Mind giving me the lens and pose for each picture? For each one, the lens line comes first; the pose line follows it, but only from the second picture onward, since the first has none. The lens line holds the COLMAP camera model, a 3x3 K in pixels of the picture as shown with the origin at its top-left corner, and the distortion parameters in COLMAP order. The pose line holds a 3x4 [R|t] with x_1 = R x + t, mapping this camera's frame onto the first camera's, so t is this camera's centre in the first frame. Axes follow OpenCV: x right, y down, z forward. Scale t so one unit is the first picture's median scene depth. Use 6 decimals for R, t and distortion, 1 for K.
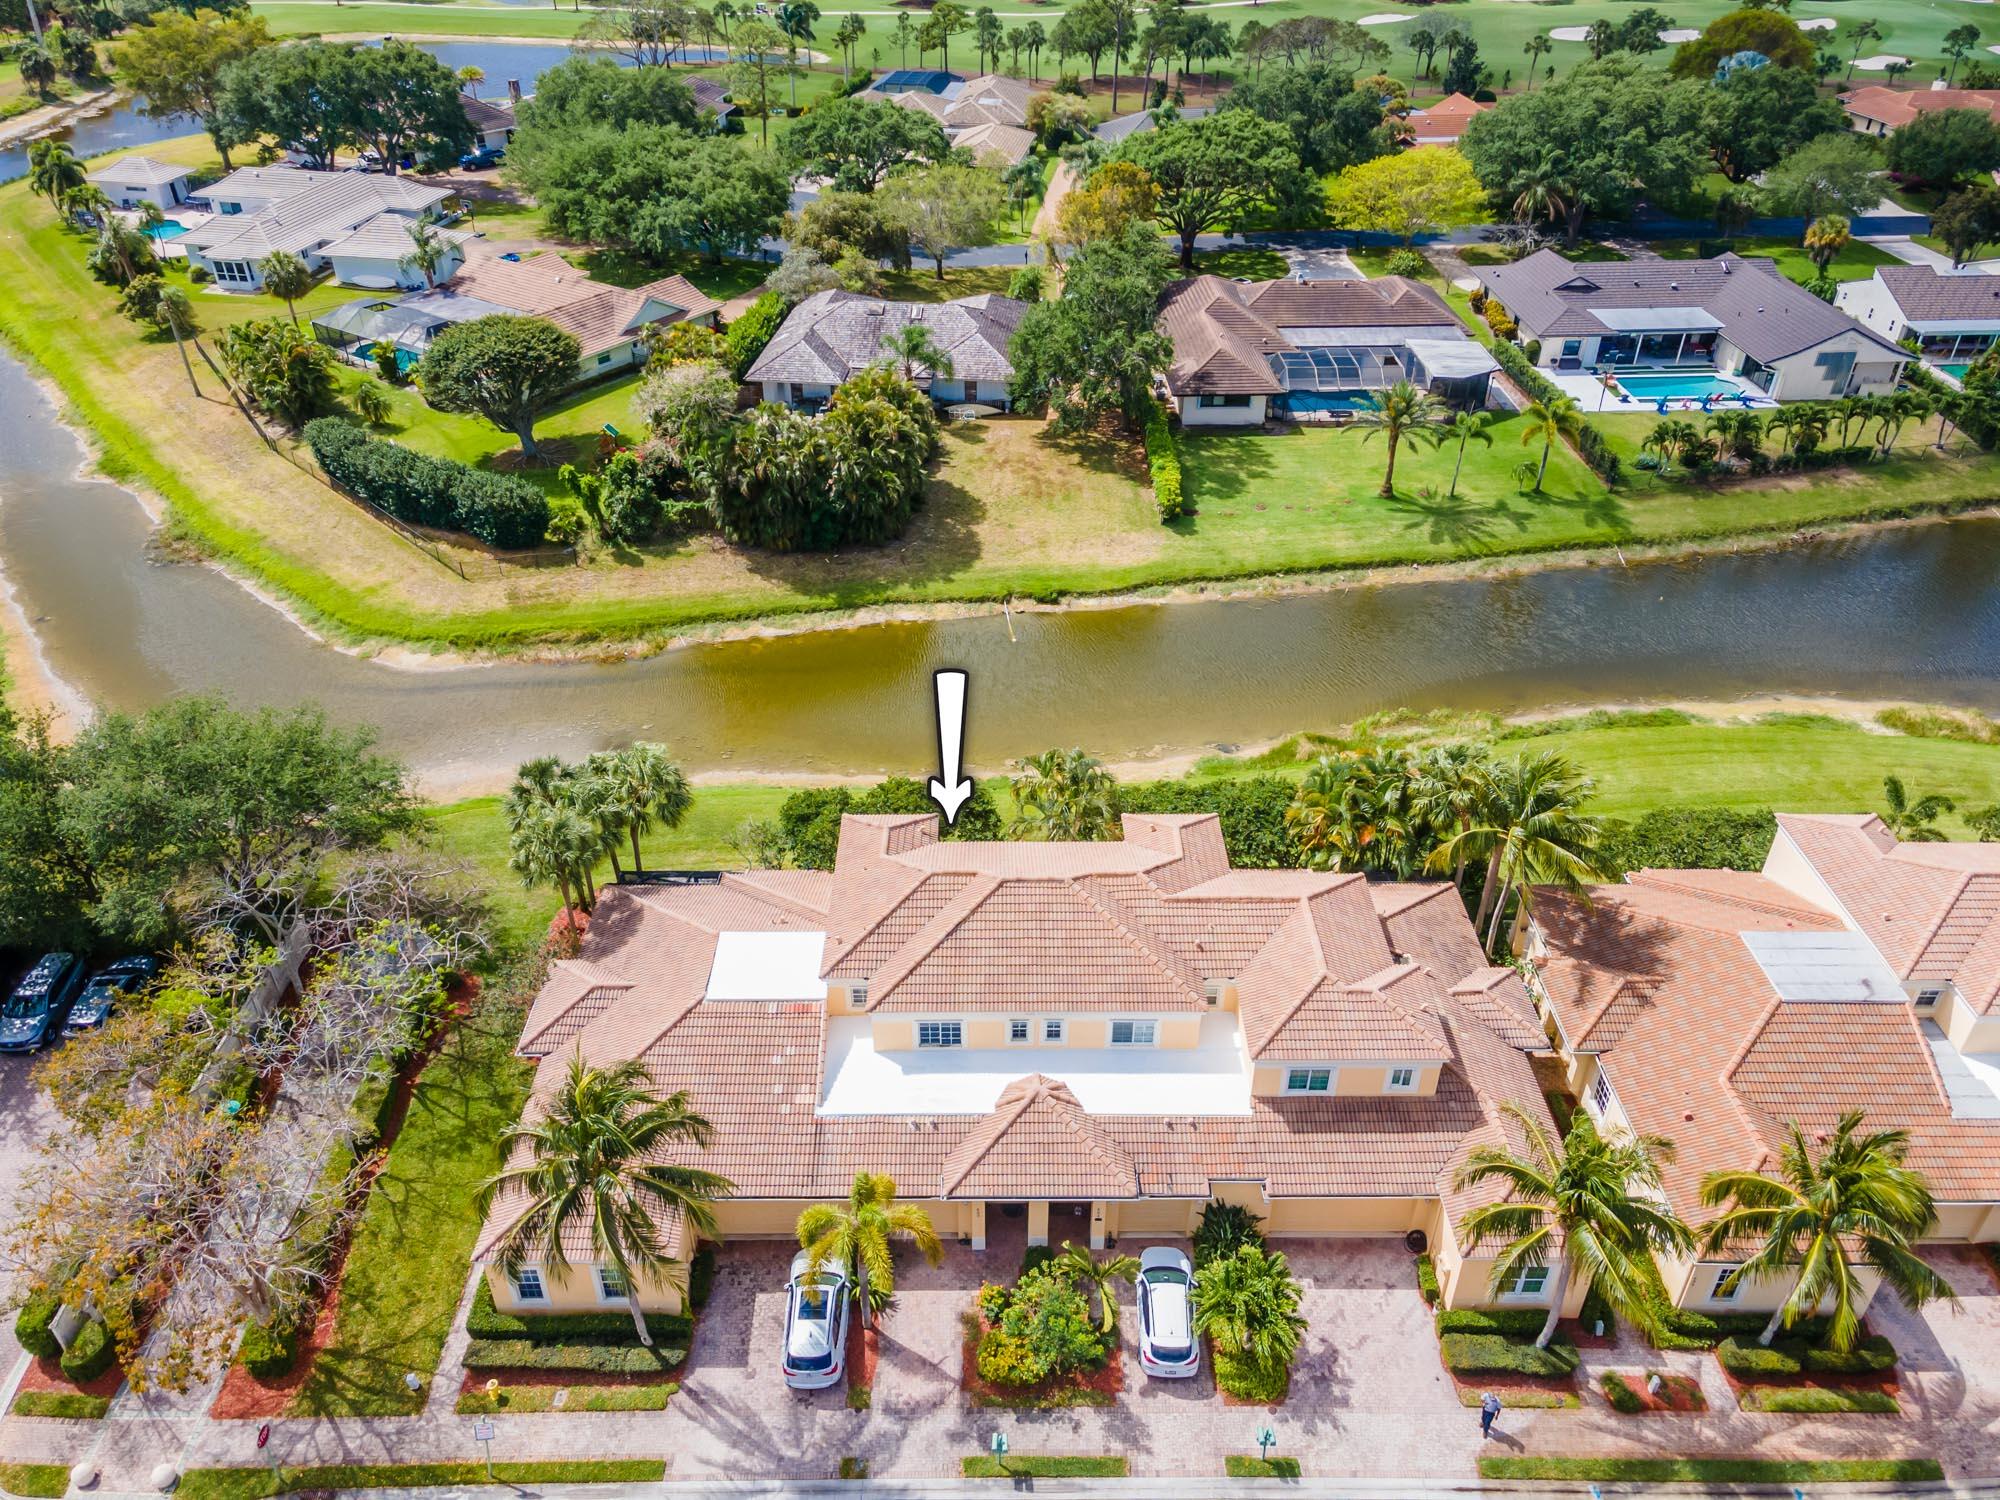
lens RADIAL K [[1446.3, 0, 998.2], [0, 1446.3, 742.1], [0, 0, 1]] dist [0.037905, 0.012676]
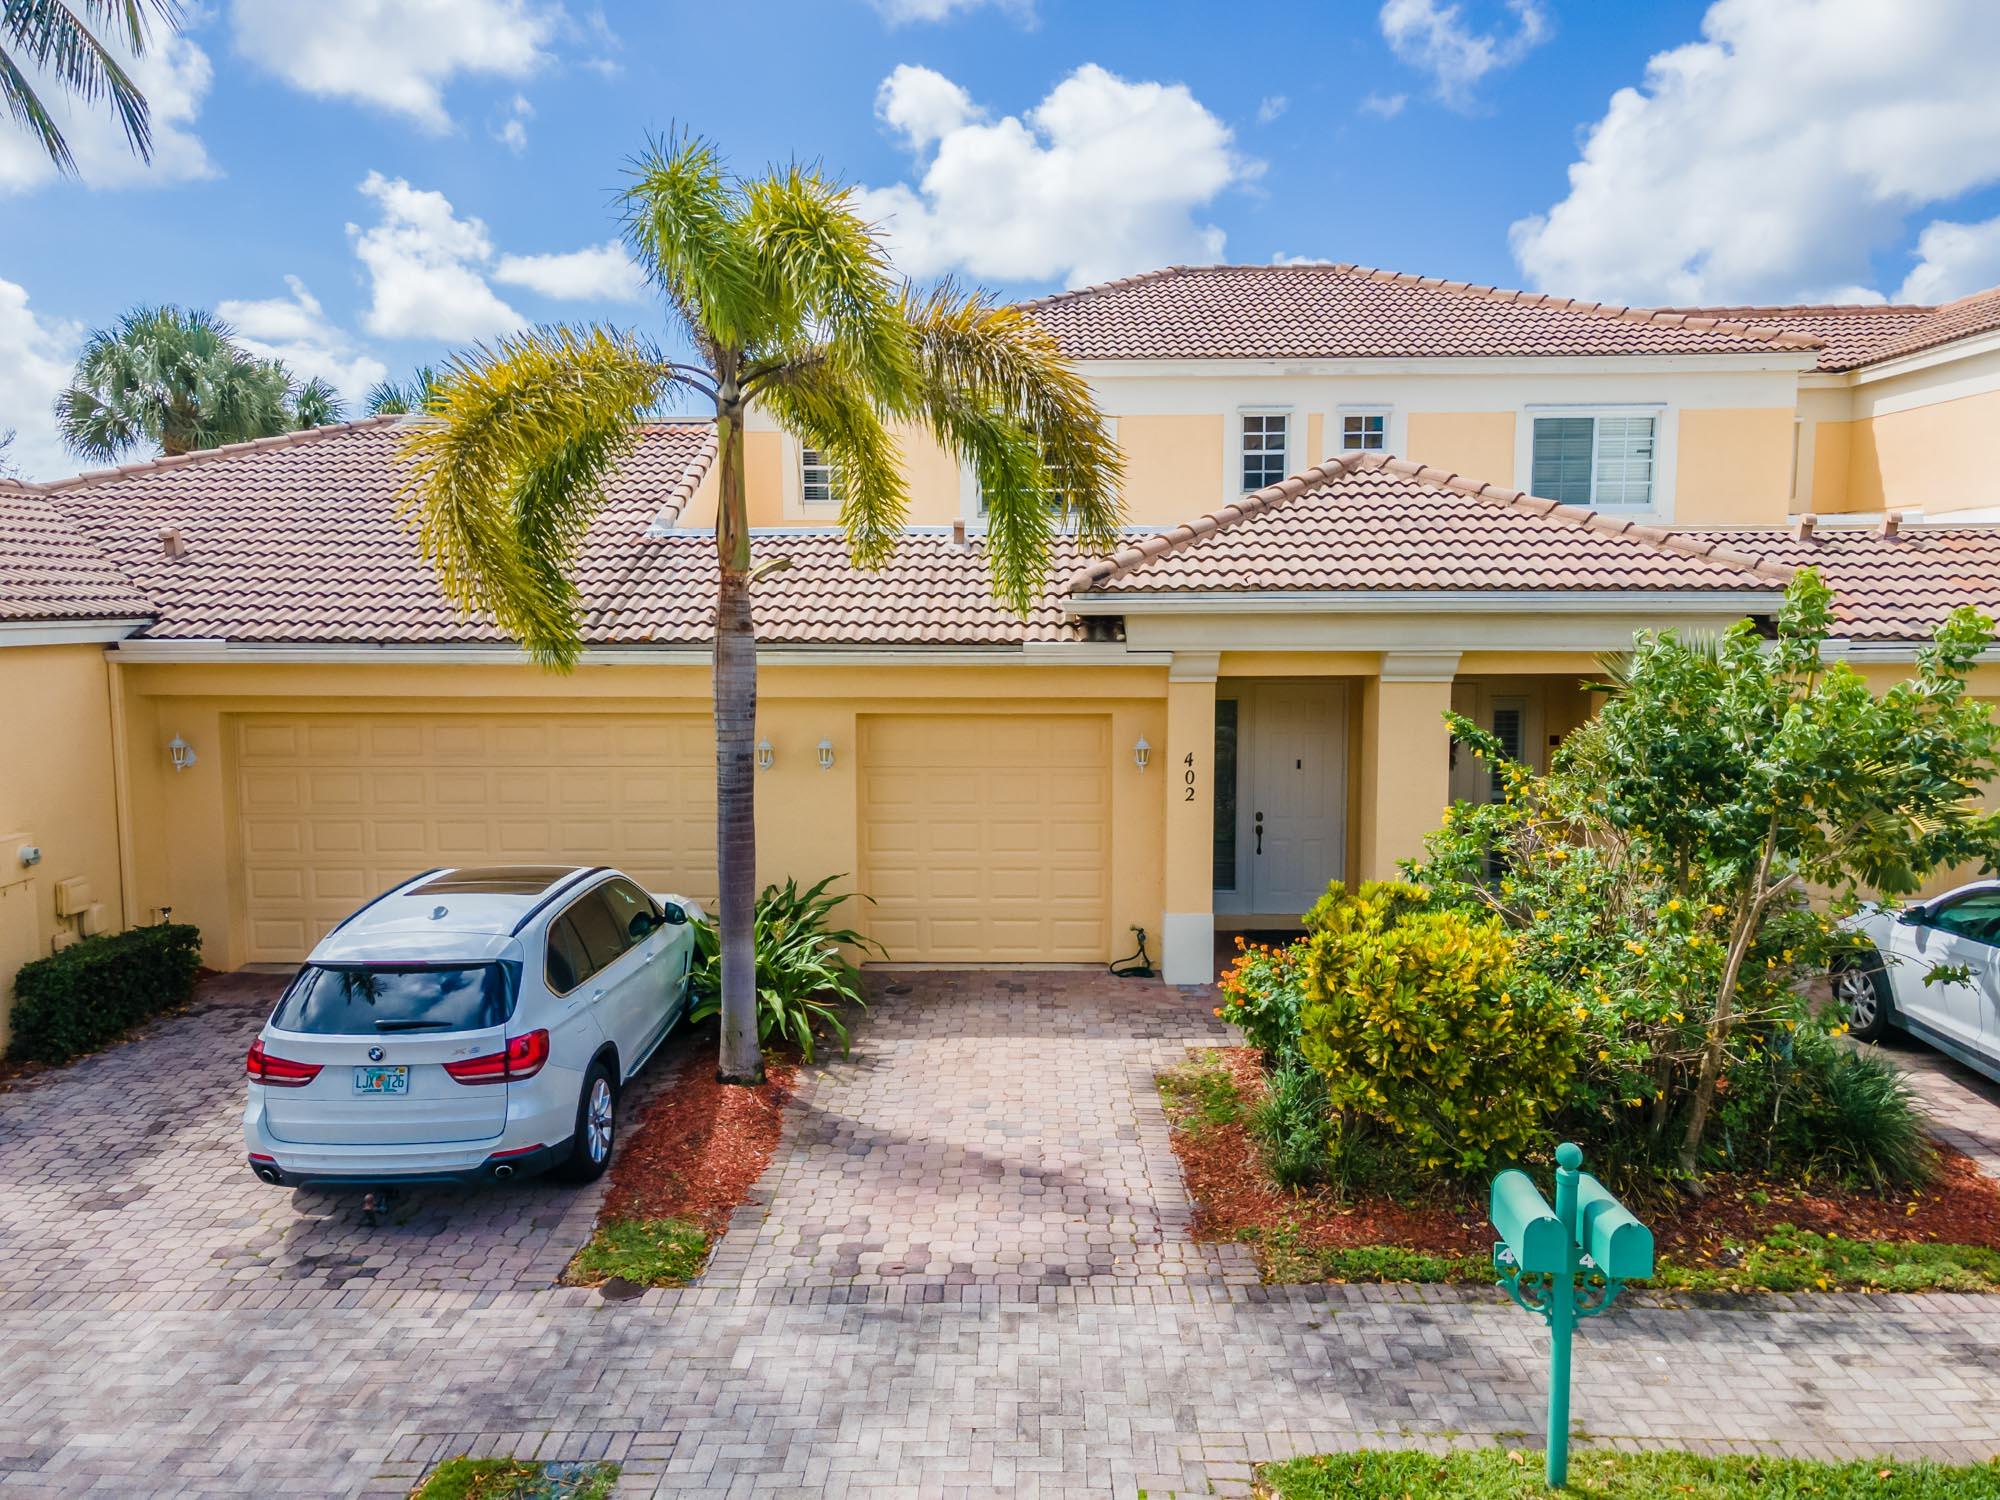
lens RADIAL K [[1446.3, 0, 1001.0], [0, 1446.3, 748.8], [0, 0, 1]] dist [0.037905, 0.012676]
pose [[0.999721, -0.003605, -0.023324, -0.040886], [-0.007951, 0.879051, -0.476662, 0.426166], [0.022221, 0.476715, 0.878777, 0.719174]]
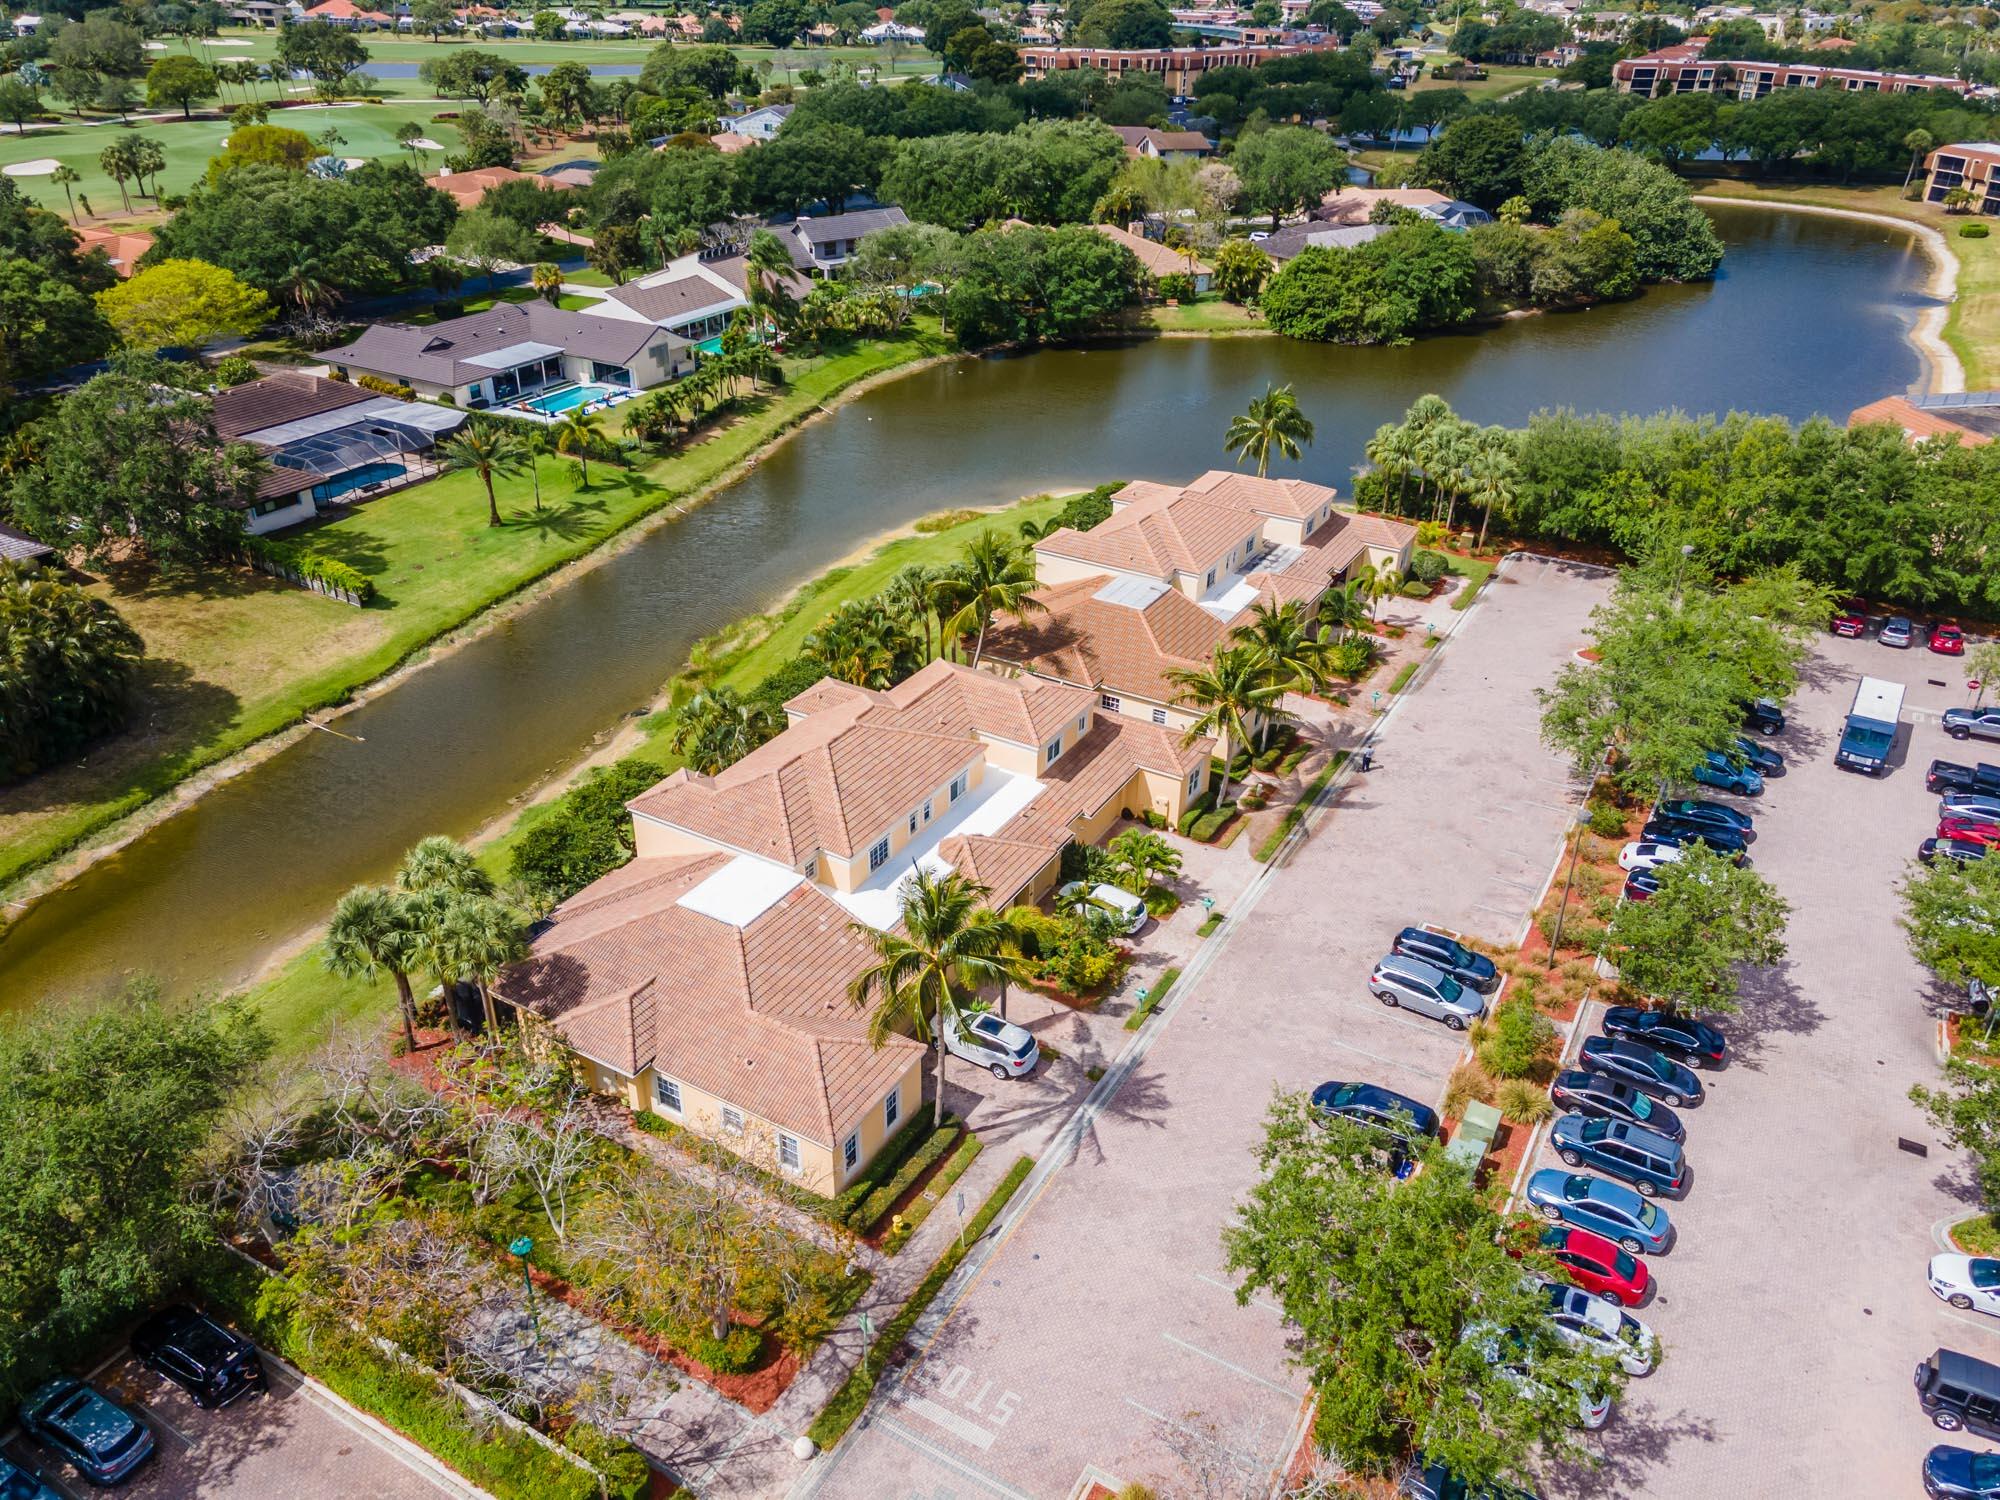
lens RADIAL K [[1446.3, 0, 1017.6], [0, 1446.3, 743.3], [0, 0, 1]] dist [0.037905, 0.012676]
pose [[0.502470, -0.416173, 0.757842, -0.900647], [0.471372, 0.866665, 0.163402, -0.033555], [-0.724798, 0.275120, 0.631645, 0.077161]]
